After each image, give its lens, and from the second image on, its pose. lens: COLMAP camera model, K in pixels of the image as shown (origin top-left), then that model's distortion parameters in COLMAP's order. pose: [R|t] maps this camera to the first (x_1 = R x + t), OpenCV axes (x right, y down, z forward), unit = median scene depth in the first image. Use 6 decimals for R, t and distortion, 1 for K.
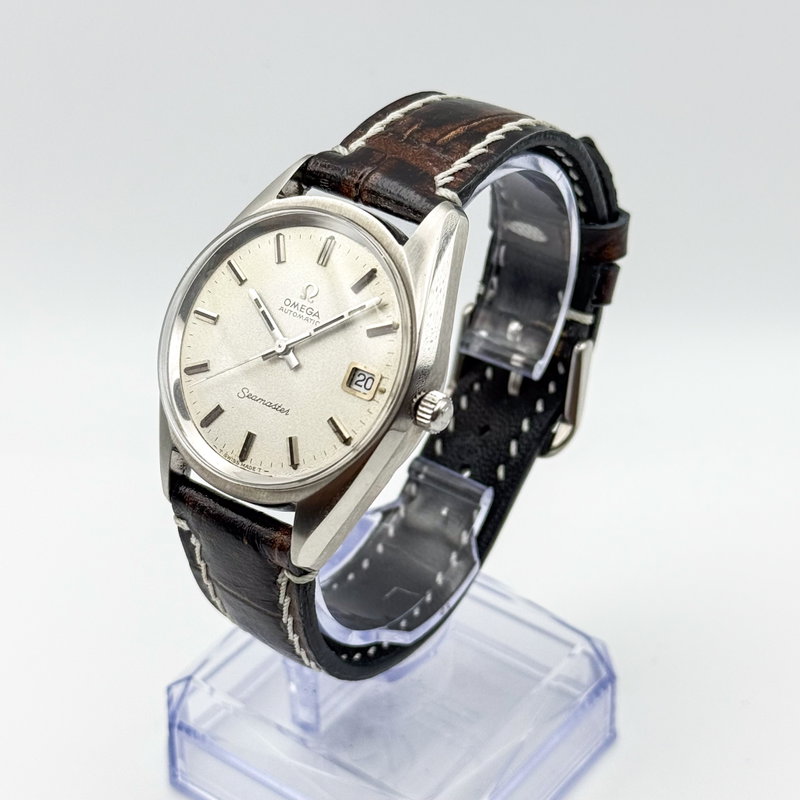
lens RADIAL K [[1880.6, 0, 378.9], [0, 1880.6, 401.2], [0, 0, 1]] dist [0.190238, -0.284389]
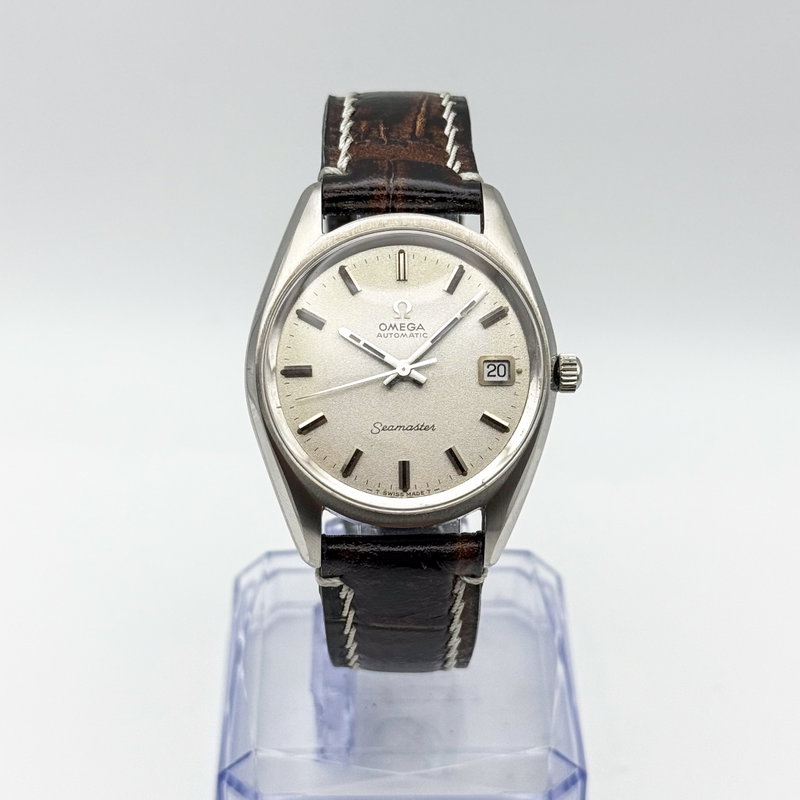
lens RADIAL K [[1880.6, 0, 378.9], [0, 1880.6, 401.2], [0, 0, 1]] dist [0.190238, -0.284389]
pose [[0.784387, -0.353382, 0.509763, -0.563132], [0.341117, 0.932160, 0.121314, -0.135418], [-0.518051, 0.078732, 0.851719, 0.153876]]
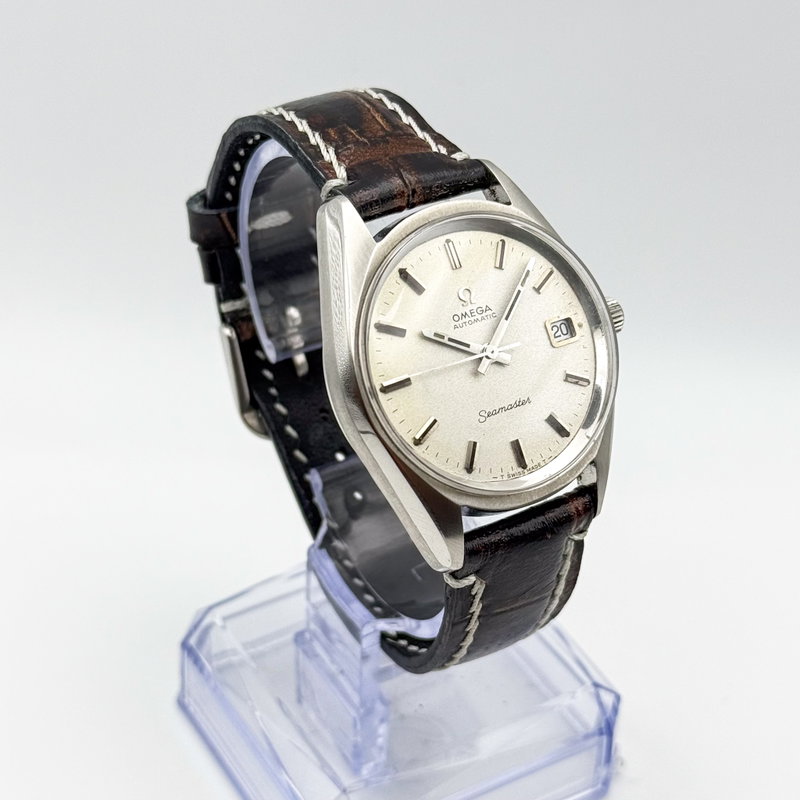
lens RADIAL K [[1880.6, 0, 378.9], [0, 1880.6, 401.2], [0, 0, 1]] dist [0.190238, -0.284389]
pose [[0.374677, -0.523808, 0.765012, -0.833532], [0.506936, 0.806597, 0.304001, -0.334494], [-0.776295, 0.273910, 0.567750, 0.473004]]
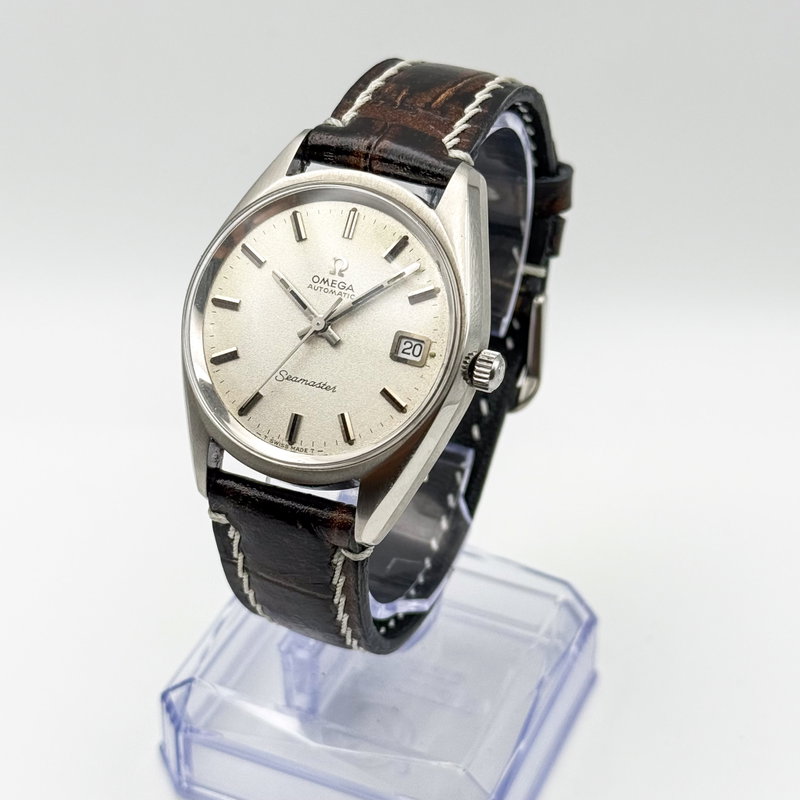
lens RADIAL K [[1880.6, 0, 378.9], [0, 1880.6, 401.2], [0, 0, 1]] dist [0.190238, -0.284389]
pose [[0.971016, -0.117052, 0.208390, -0.226106], [0.116422, 0.993082, 0.015330, -0.000323], [-0.208742, 0.009376, 0.977926, 0.028296]]
